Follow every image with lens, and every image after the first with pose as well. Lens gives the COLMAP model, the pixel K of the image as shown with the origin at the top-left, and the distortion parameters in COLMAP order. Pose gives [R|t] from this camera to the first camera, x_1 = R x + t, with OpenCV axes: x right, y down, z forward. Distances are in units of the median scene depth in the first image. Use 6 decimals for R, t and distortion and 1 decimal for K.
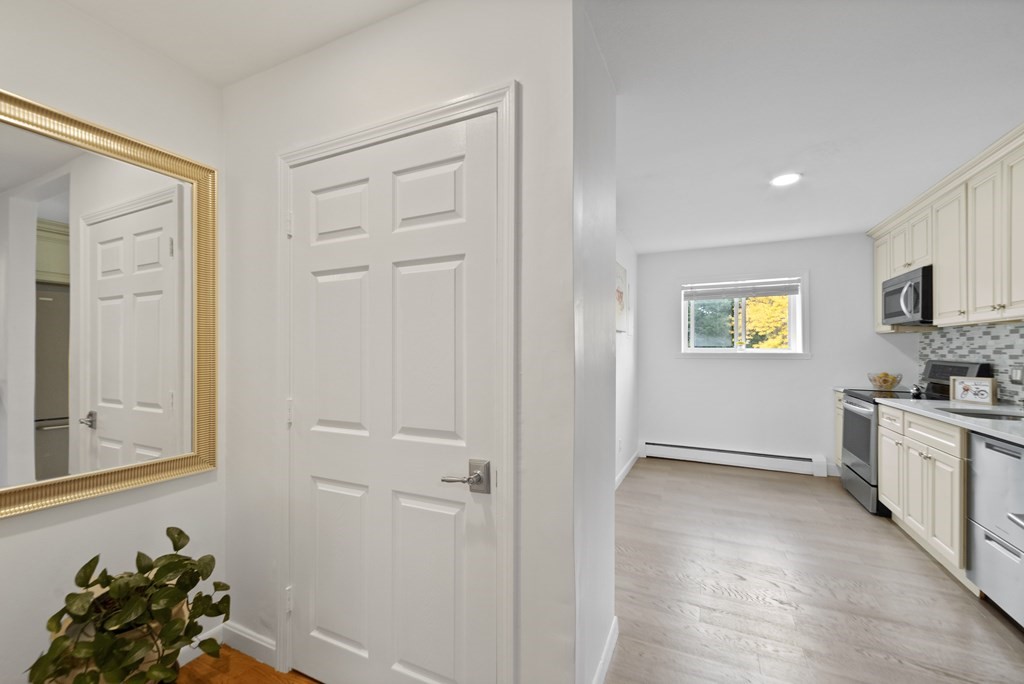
lens RADIAL K [[416.4, 0, 506.5], [0, 416.4, 354.9], [0, 0, 1]] dist [0.001306, 0.000063]
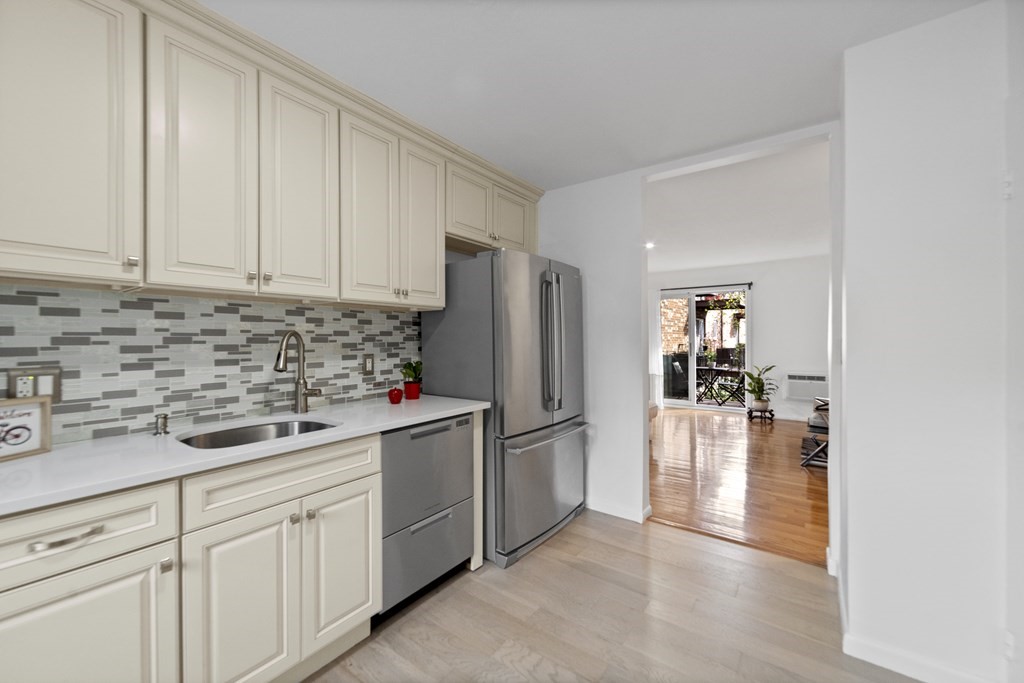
lens RADIAL K [[416.4, 0, 474.0], [0, 416.4, 339.4], [0, 0, 1]] dist [0.001306, 0.000063]
pose [[-0.971625, 0.012951, 0.236173, 0.478165], [0.014704, 0.999876, 0.005660, -0.003849], [-0.236070, 0.008972, -0.971695, 1.139583]]
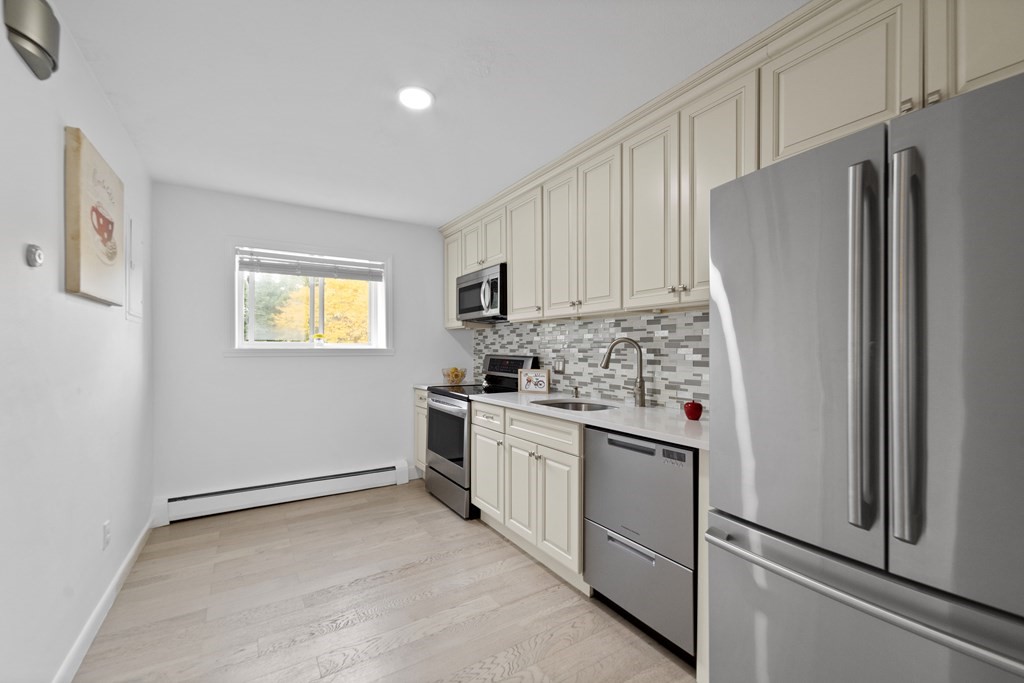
lens RADIAL K [[416.4, 0, 508.7], [0, 416.4, 346.3], [0, 0, 1]] dist [0.001306, 0.000063]
pose [[0.532363, 0.006373, 0.846492, 0.134372], [0.008533, 0.999880, -0.012894, 0.005795], [-0.846473, 0.014087, 0.532245, 0.414883]]
